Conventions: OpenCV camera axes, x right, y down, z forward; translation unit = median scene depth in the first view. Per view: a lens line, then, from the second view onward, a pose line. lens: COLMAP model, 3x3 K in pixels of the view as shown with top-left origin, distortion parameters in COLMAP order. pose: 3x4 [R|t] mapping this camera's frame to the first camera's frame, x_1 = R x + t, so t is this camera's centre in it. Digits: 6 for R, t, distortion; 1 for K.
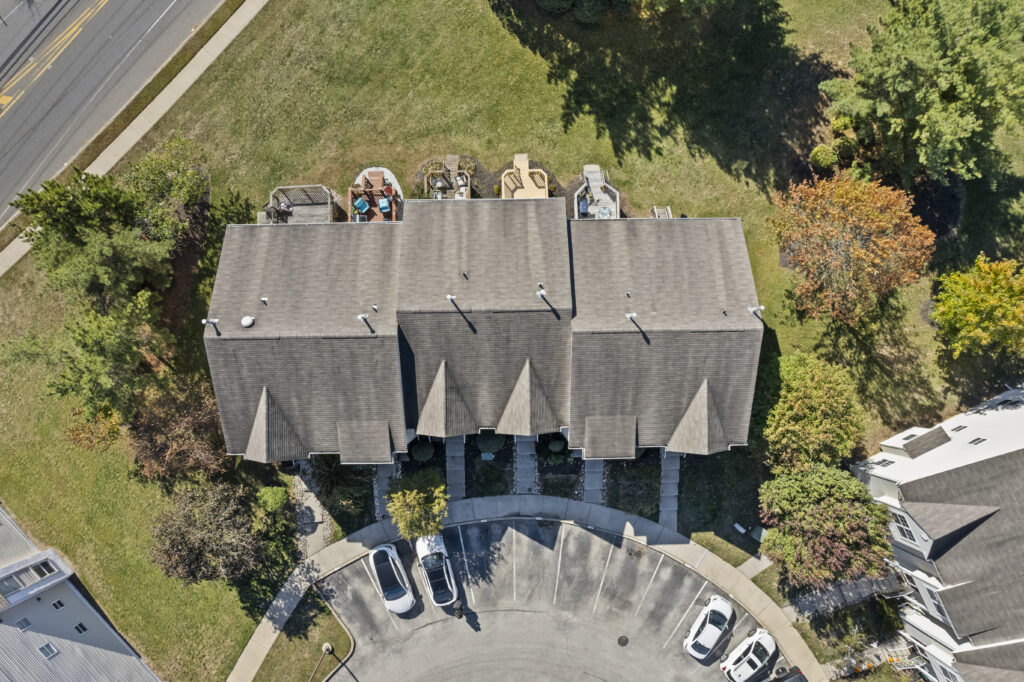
lens RADIAL K [[664.4, 0, 506.6], [0, 664.4, 339.5], [0, 0, 1]] dist [-0.067543, 0.062032]
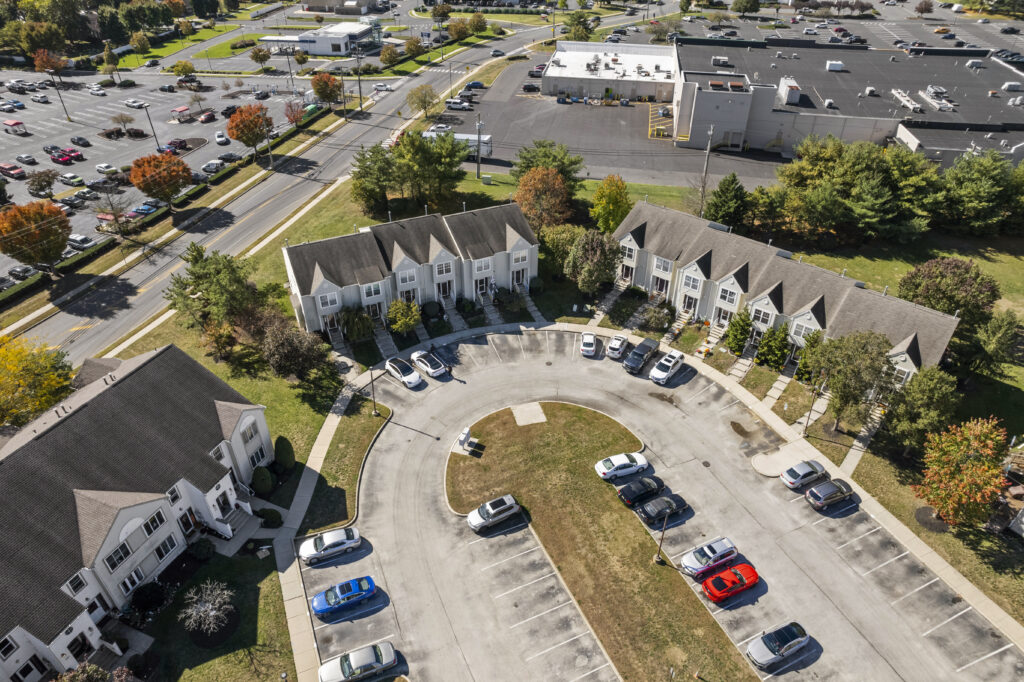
lens RADIAL K [[664.4, 0, 506.6], [0, 664.4, 339.5], [0, 0, 1]] dist [-0.067543, 0.062032]
pose [[0.911789, -0.243876, 0.330403, -0.459626], [0.410637, 0.532999, -0.739790, 1.627753], [0.004313, 0.810208, 0.586127, -0.029865]]
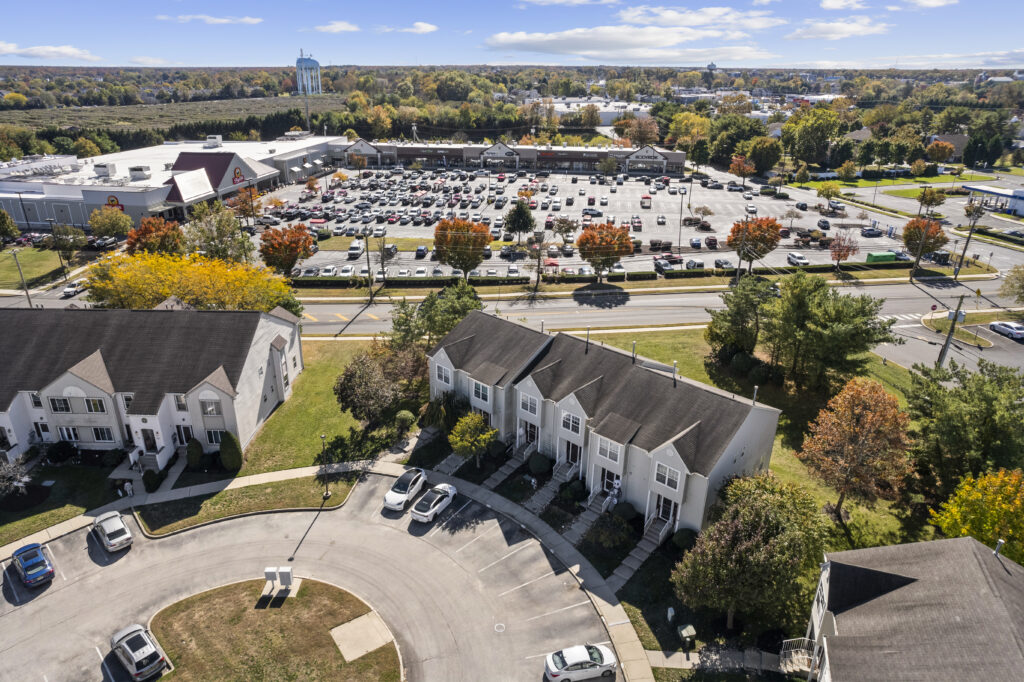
lens RADIAL K [[664.4, 0, 506.6], [0, 664.4, 339.5], [0, 0, 1]] dist [-0.067543, 0.062032]
pose [[0.706264, 0.261378, -0.657930, 0.697565], [-0.707804, 0.279431, -0.648792, 0.946347], [0.014266, 0.923905, 0.382357, 0.266780]]
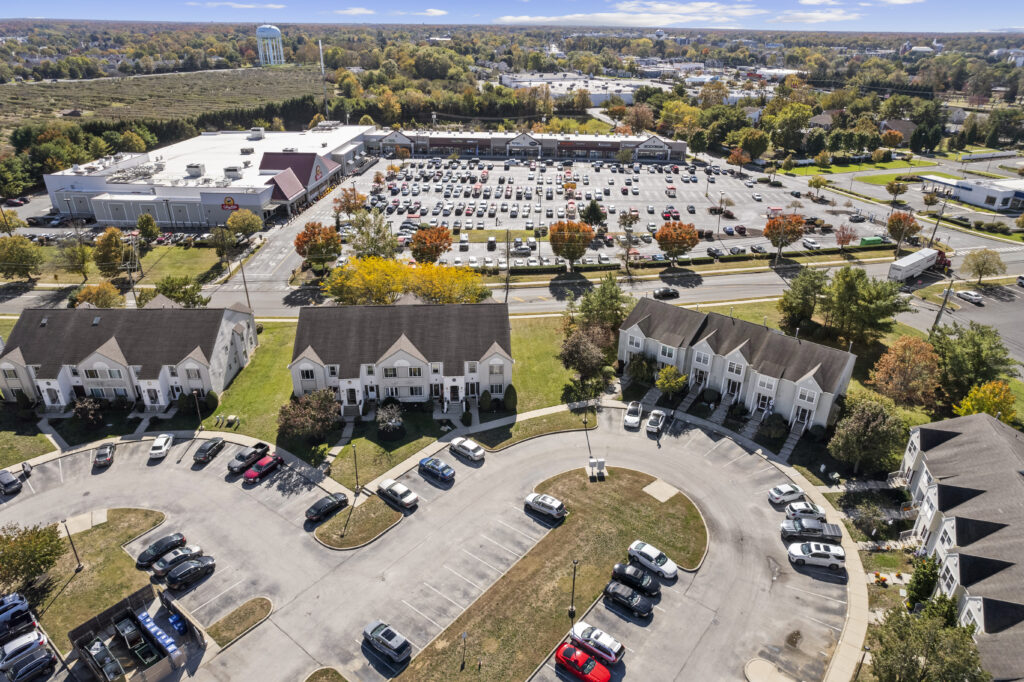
lens RADIAL K [[664.4, 0, 506.6], [0, 664.4, 339.5], [0, 0, 1]] dist [-0.067543, 0.062032]
pose [[0.771371, 0.271819, -0.575414, 0.607006], [-0.636312, 0.343172, -0.690898, 1.879073], [0.009667, 0.899082, 0.437674, -0.071436]]
